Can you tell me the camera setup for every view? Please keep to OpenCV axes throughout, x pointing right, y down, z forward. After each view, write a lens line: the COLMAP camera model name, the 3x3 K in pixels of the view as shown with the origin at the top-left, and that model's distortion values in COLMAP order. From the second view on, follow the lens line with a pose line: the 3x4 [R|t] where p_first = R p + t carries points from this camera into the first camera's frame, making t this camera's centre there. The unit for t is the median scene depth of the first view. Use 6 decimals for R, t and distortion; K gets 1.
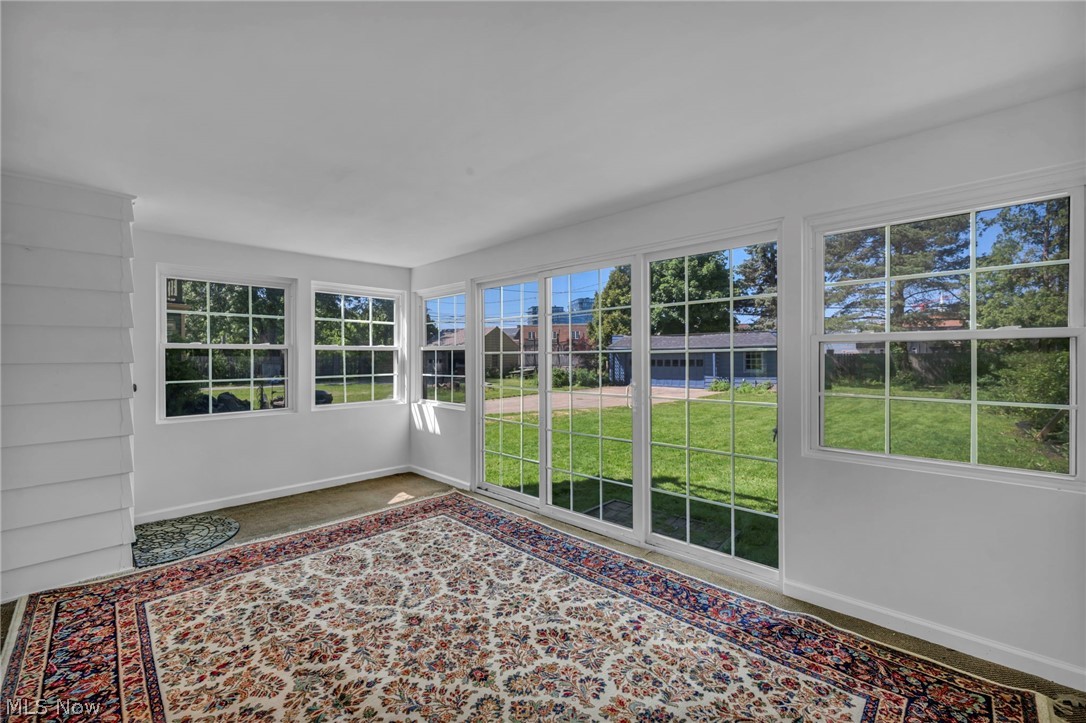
lens RADIAL K [[435.0, 0, 545.4], [0, 435.0, 359.1], [0, 0, 1]] dist [-0.000414, 0.000067]
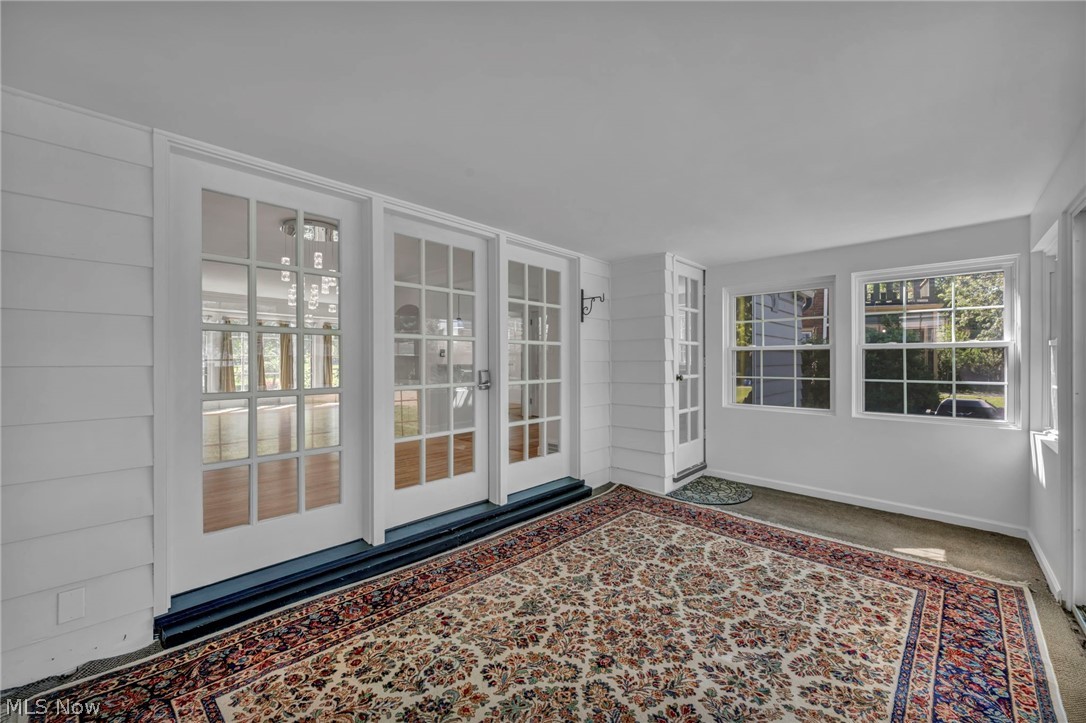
lens RADIAL K [[435.0, 0, 545.4], [0, 435.0, 359.1], [0, 0, 1]] dist [-0.000414, 0.000067]
pose [[0.006036, 0.002369, -0.999979, 0.567853], [-0.005464, 0.999982, 0.002336, 0.000932], [0.999967, 0.005450, 0.006049, 0.543950]]
